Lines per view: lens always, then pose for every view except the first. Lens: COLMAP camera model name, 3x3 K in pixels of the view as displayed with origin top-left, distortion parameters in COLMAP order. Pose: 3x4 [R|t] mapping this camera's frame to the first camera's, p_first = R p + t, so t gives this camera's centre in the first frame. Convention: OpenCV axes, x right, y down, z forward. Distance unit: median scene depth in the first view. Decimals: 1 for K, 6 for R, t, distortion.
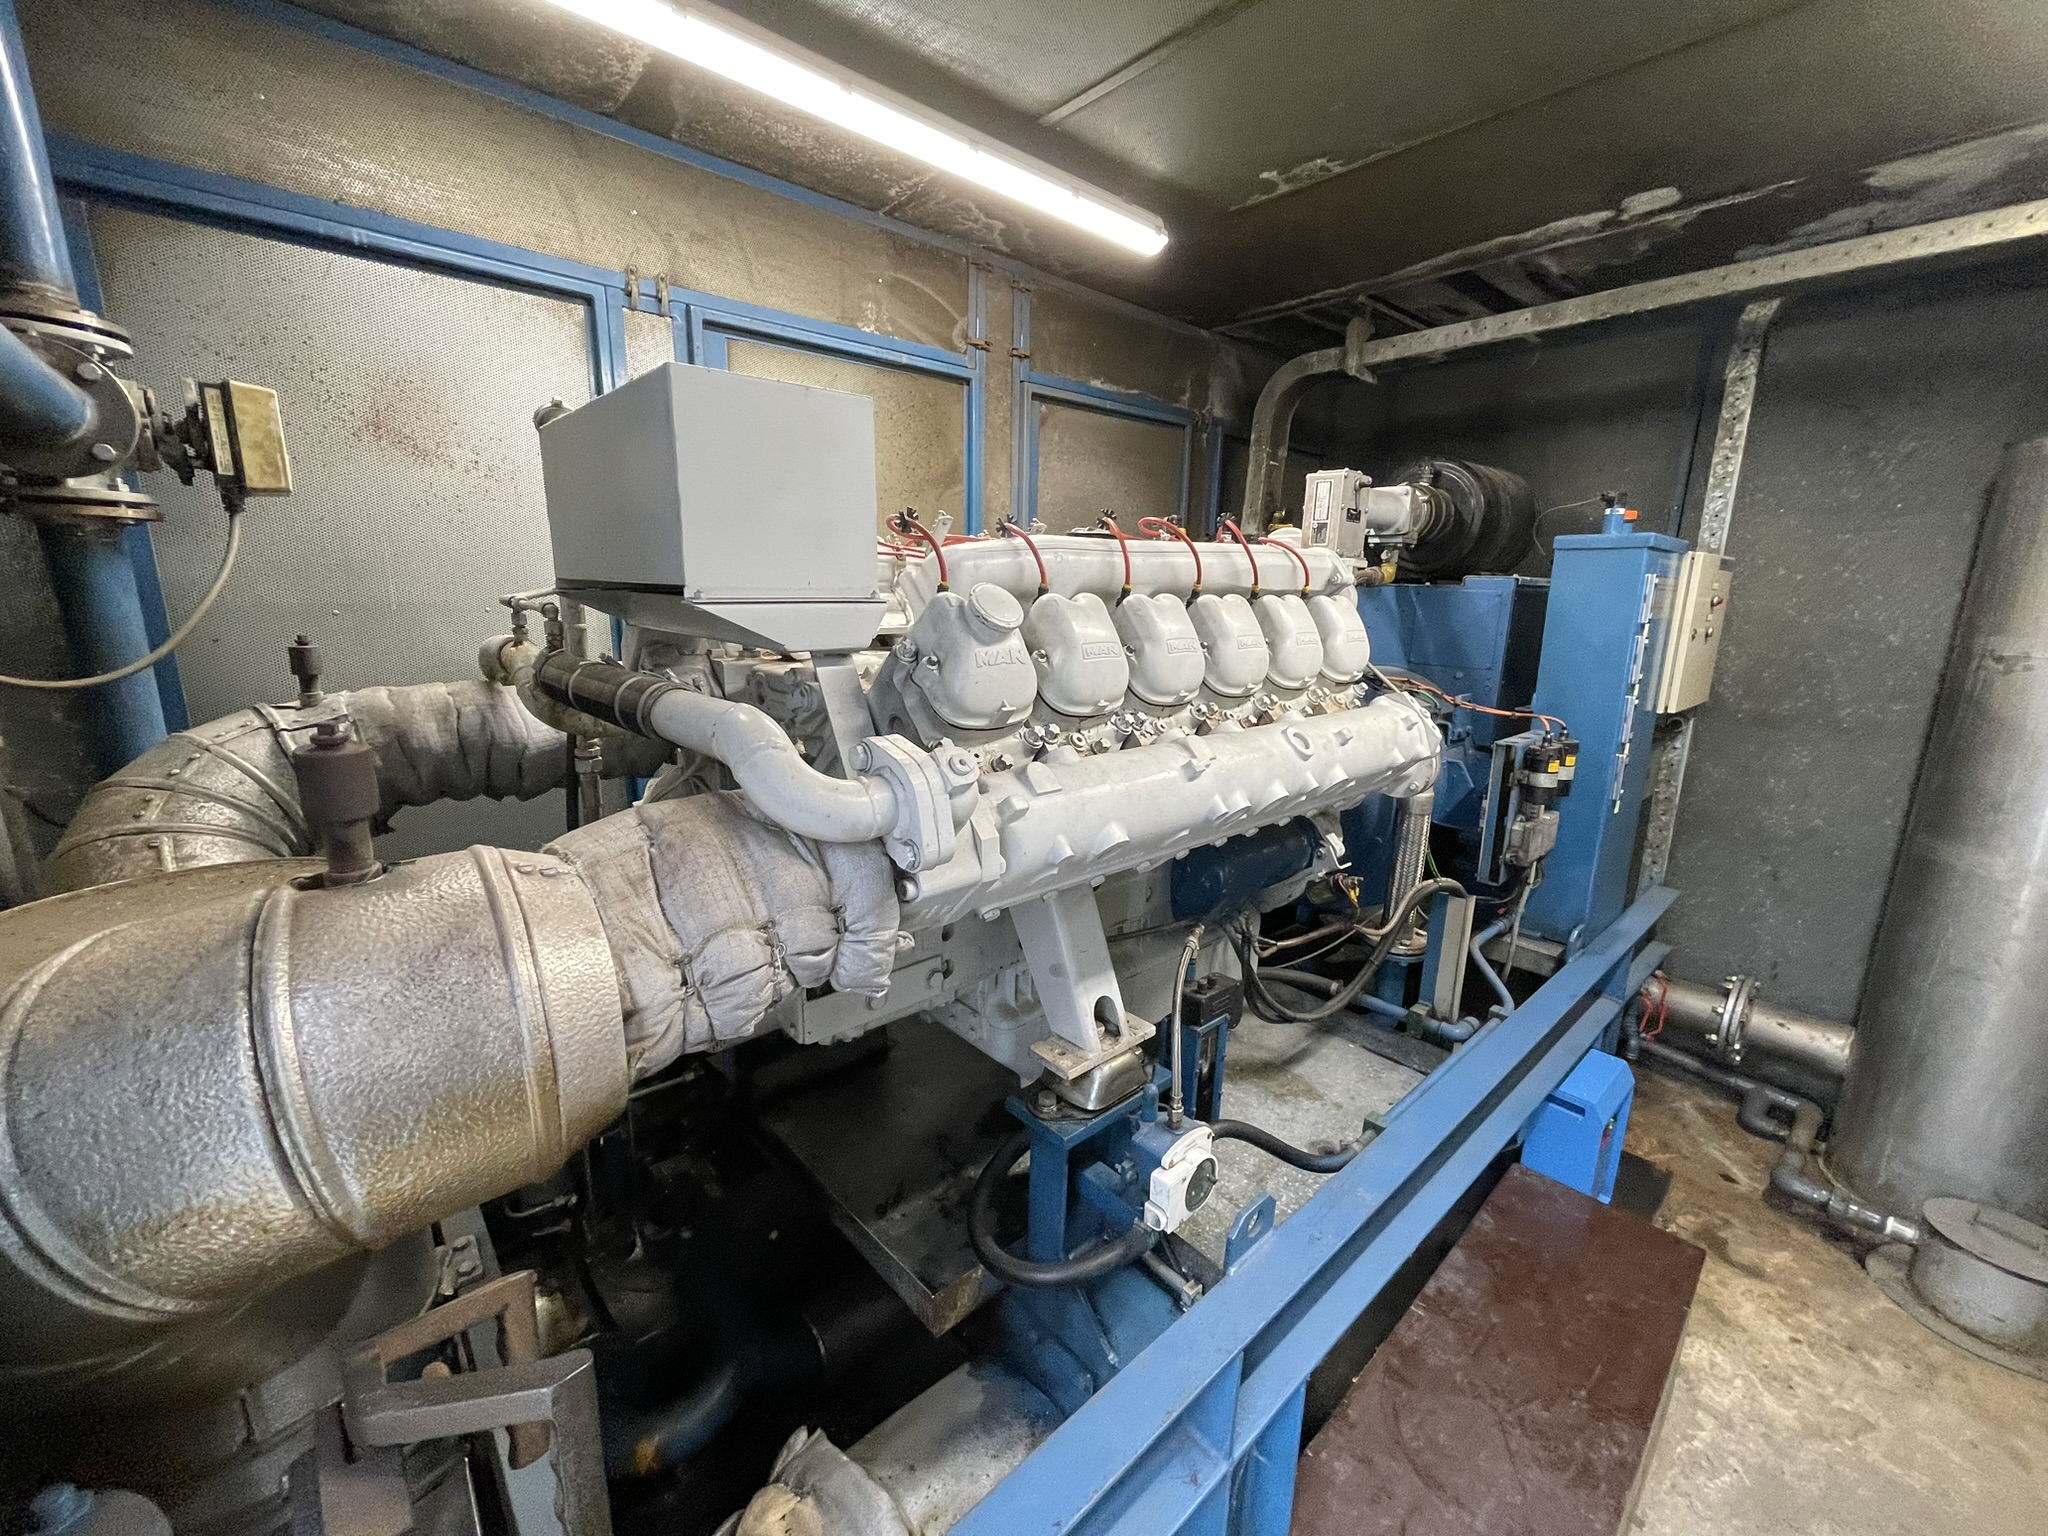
lens RADIAL K [[824.8, 0, 1018.6], [0, 824.8, 768.1], [0, 0, 1]] dist [0.000493, -0.000877]
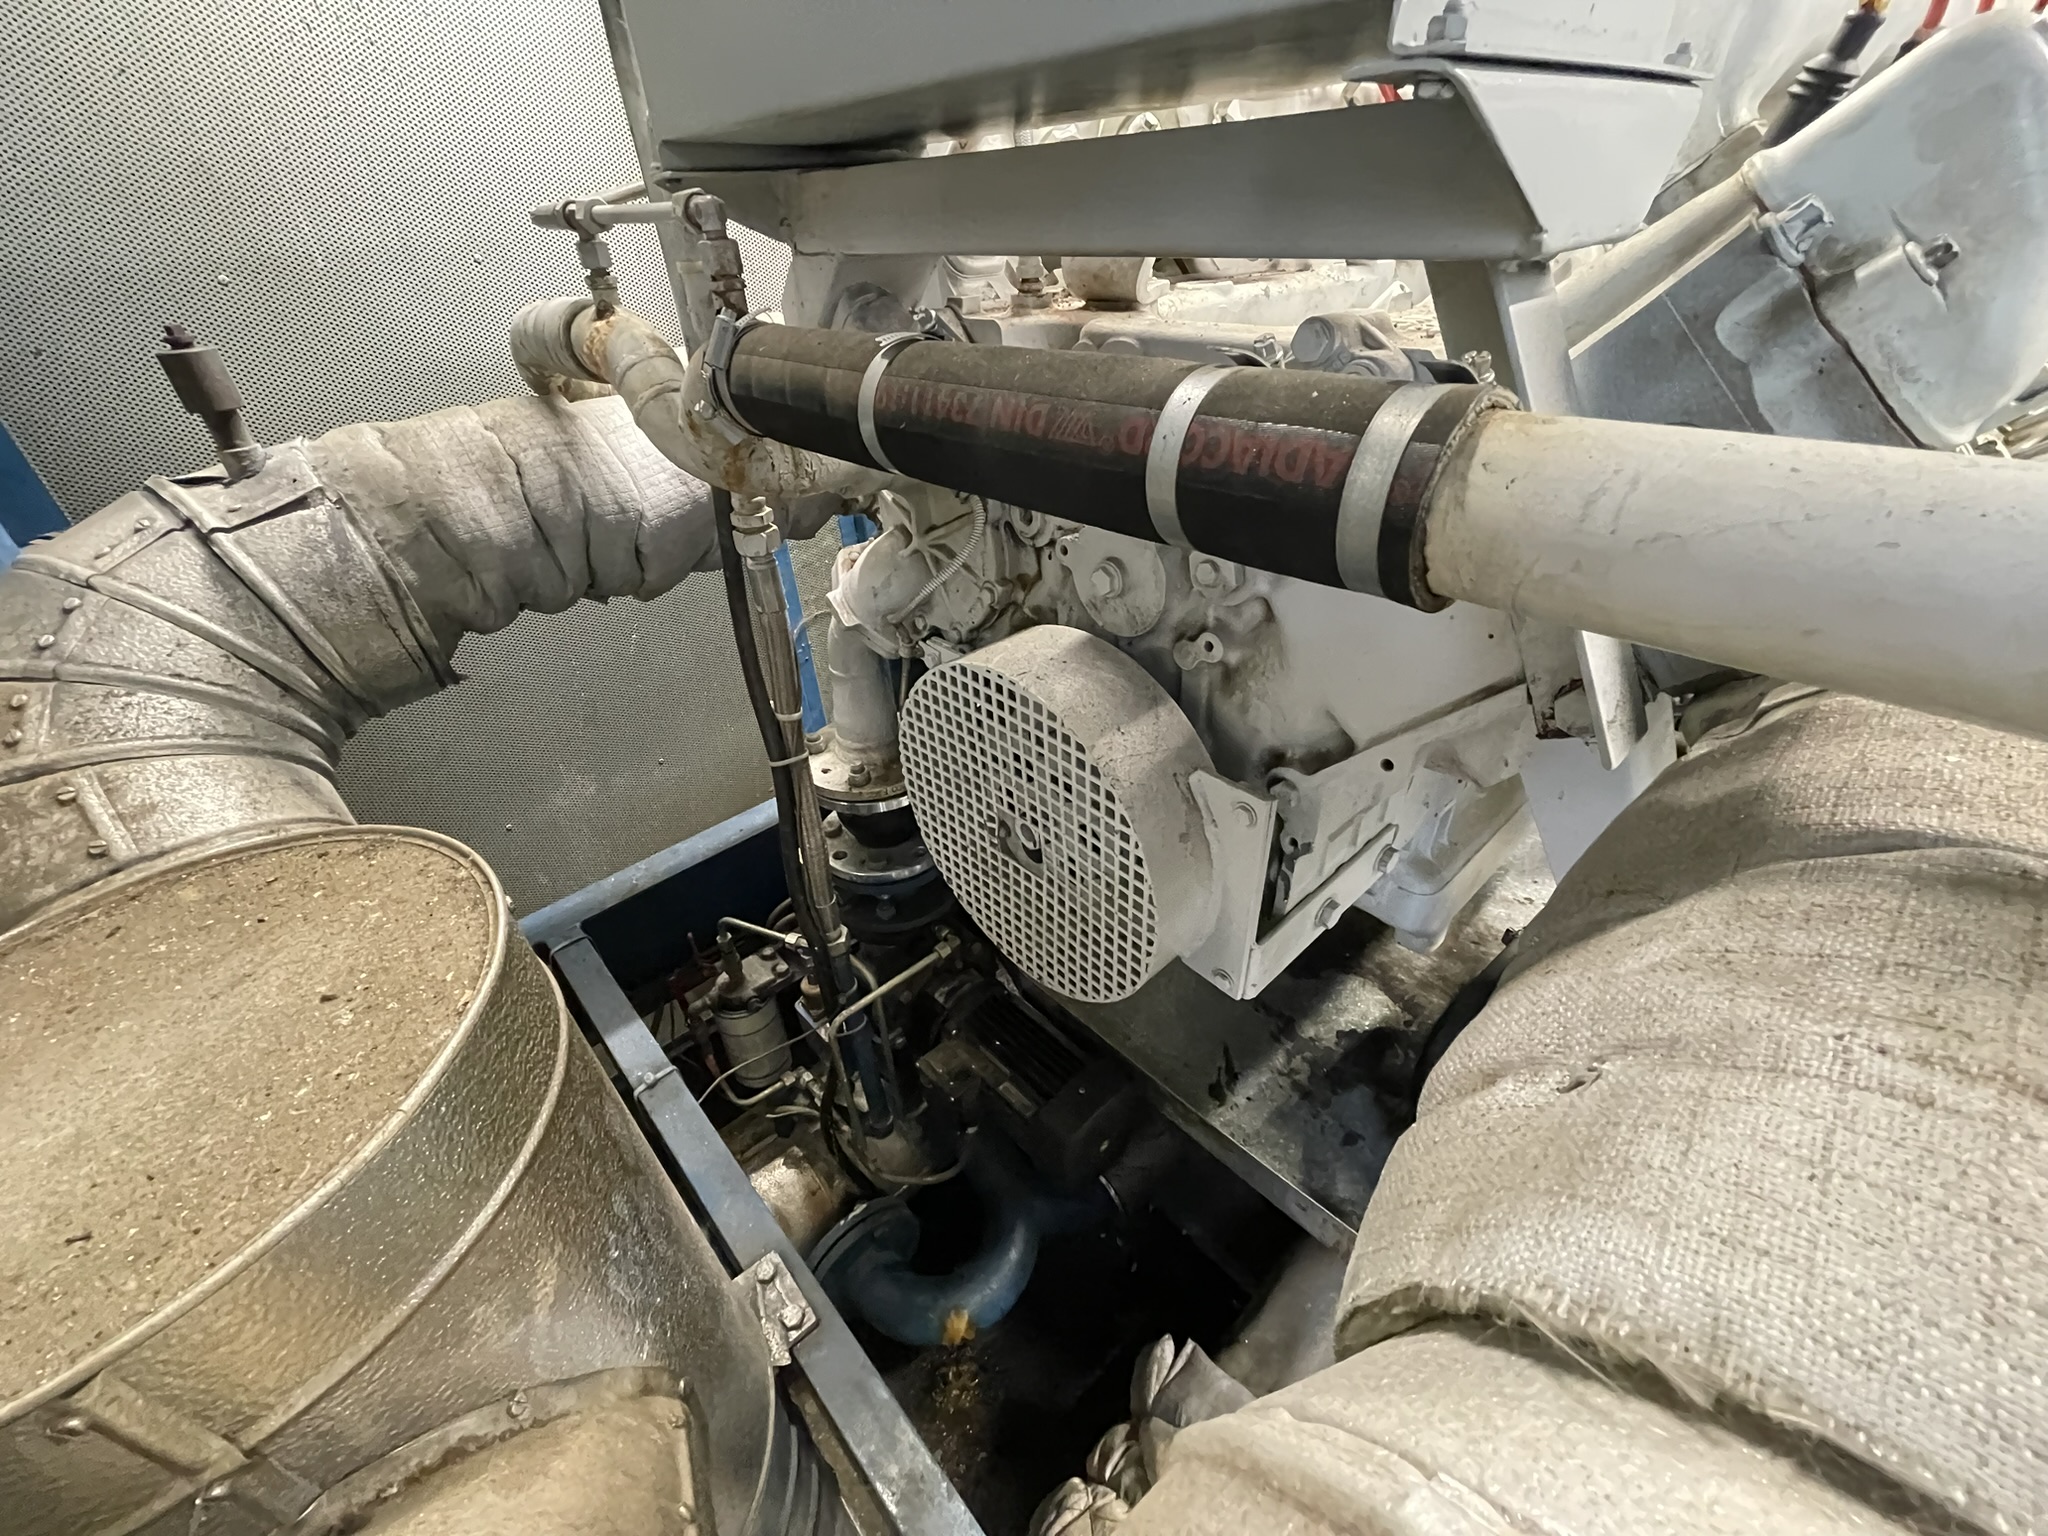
lens RADIAL K [[824.8, 0, 1009.7], [0, 824.8, 768.7], [0, 0, 1]] dist [0.000493, -0.000877]
pose [[0.997573, -0.063819, -0.027839, -0.320808], [0.069593, 0.926324, 0.370243, -0.054597], [0.002159, -0.371282, 0.928518, 0.383427]]
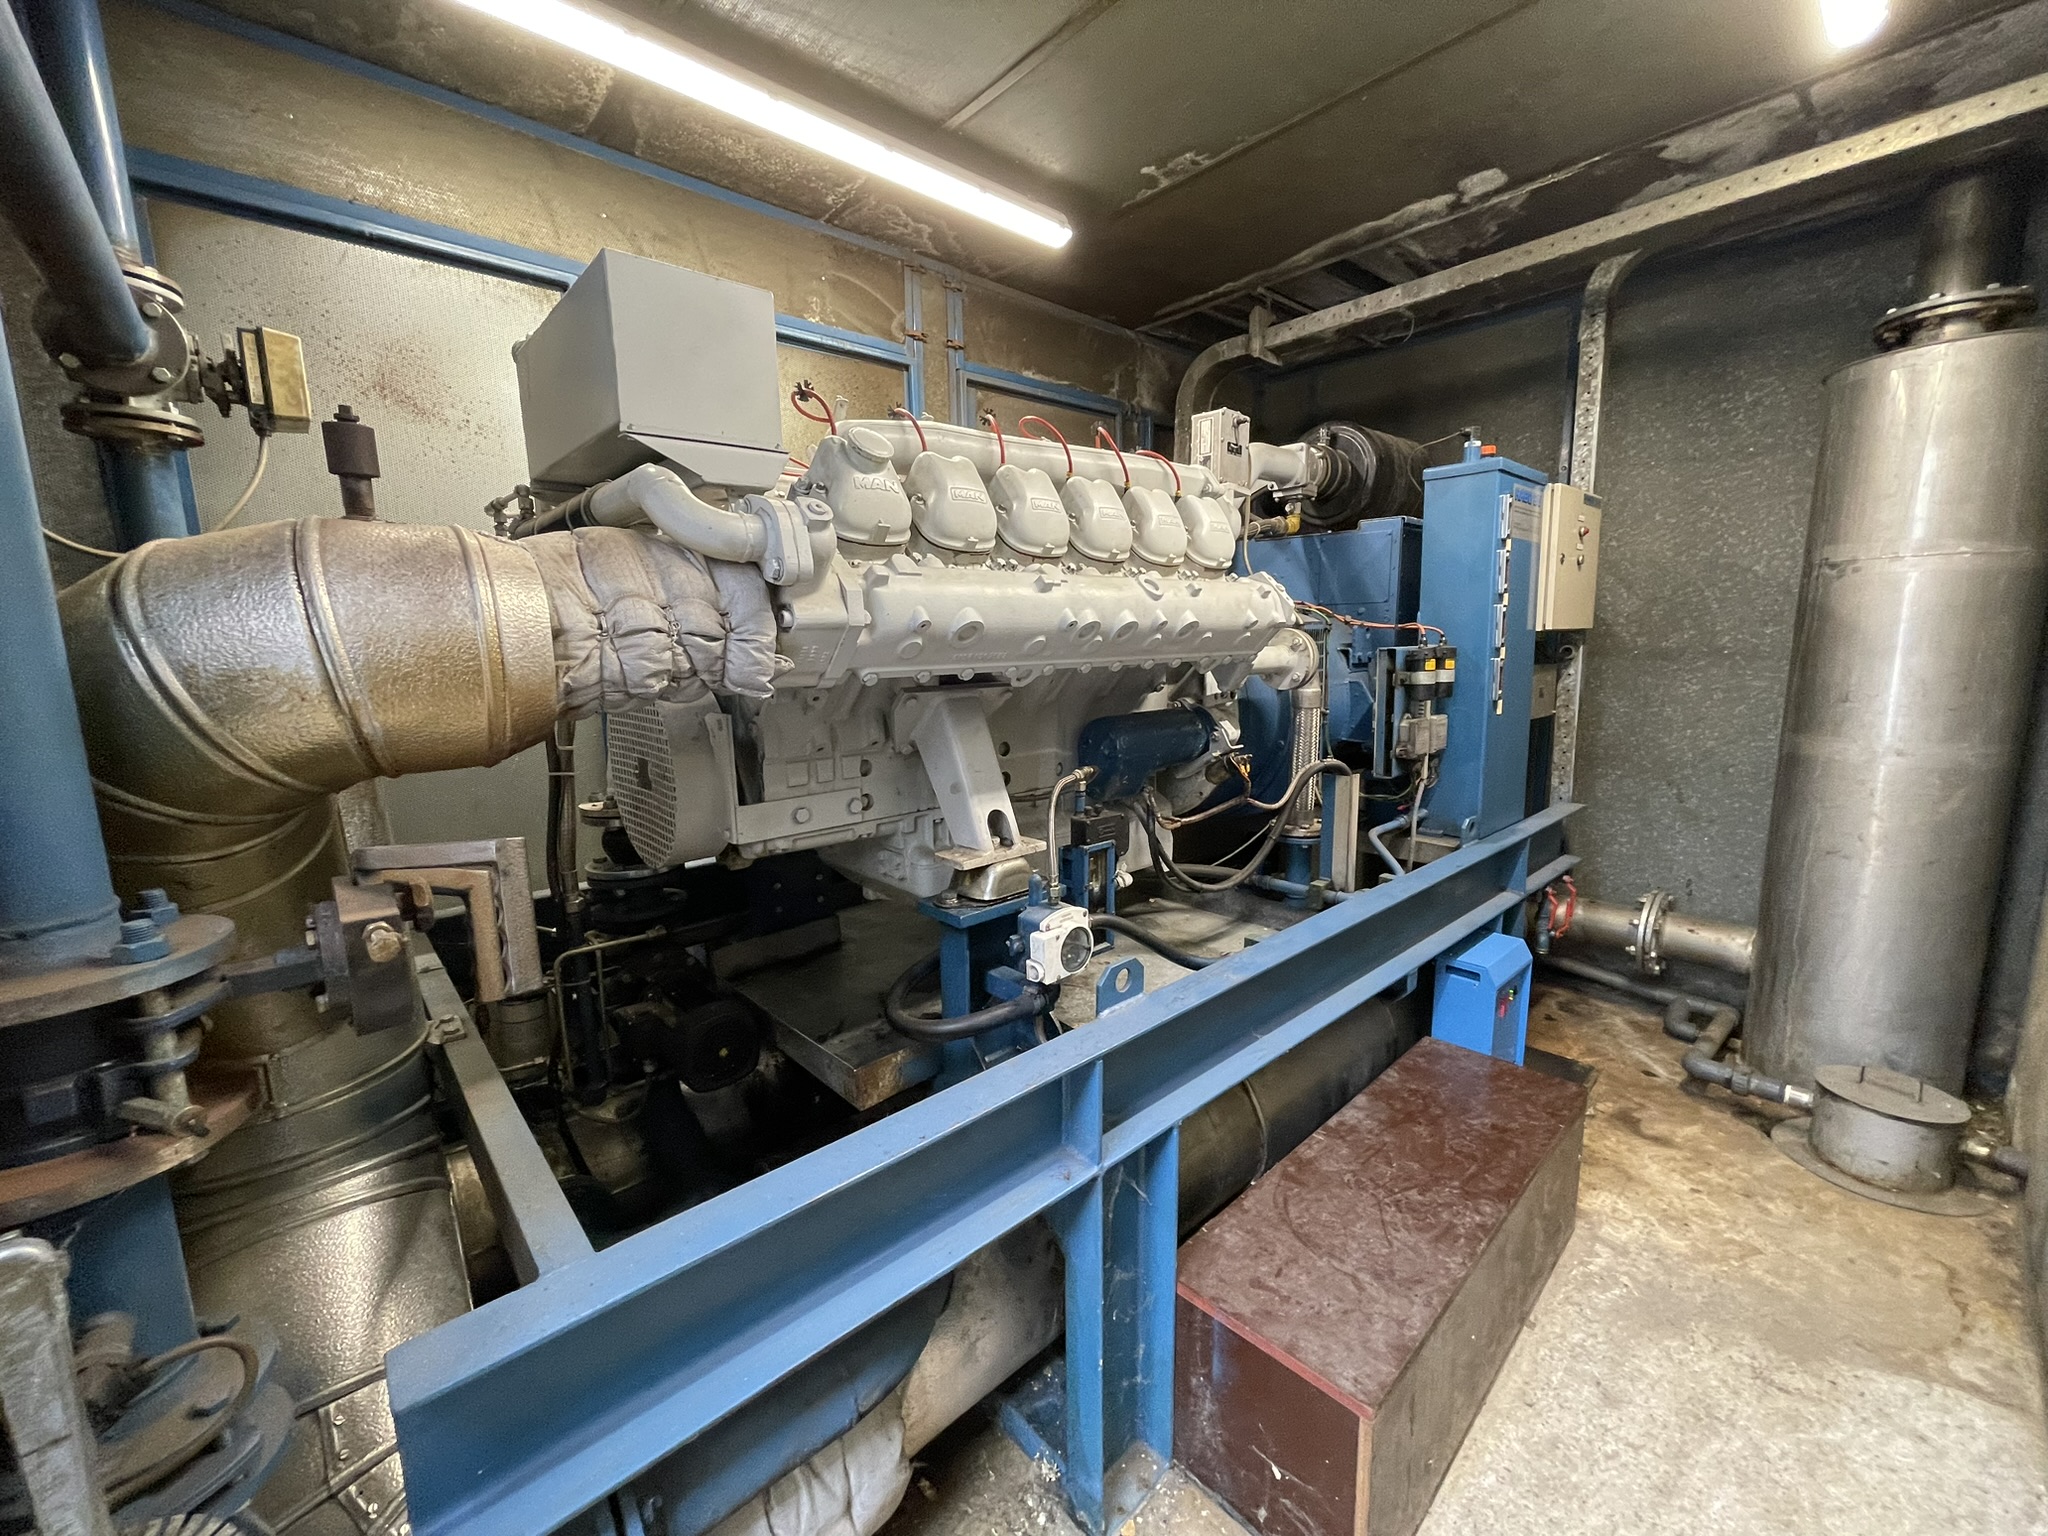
lens RADIAL K [[824.8, 0, 1019.1], [0, 824.8, 767.4], [0, 0, 1]] dist [0.000493, -0.000877]
pose [[0.999309, -0.037162, -0.000094, 0.115428], [0.037084, 0.997362, -0.062408, 0.245557], [0.002413, 0.062361, 0.998051, -0.145327]]
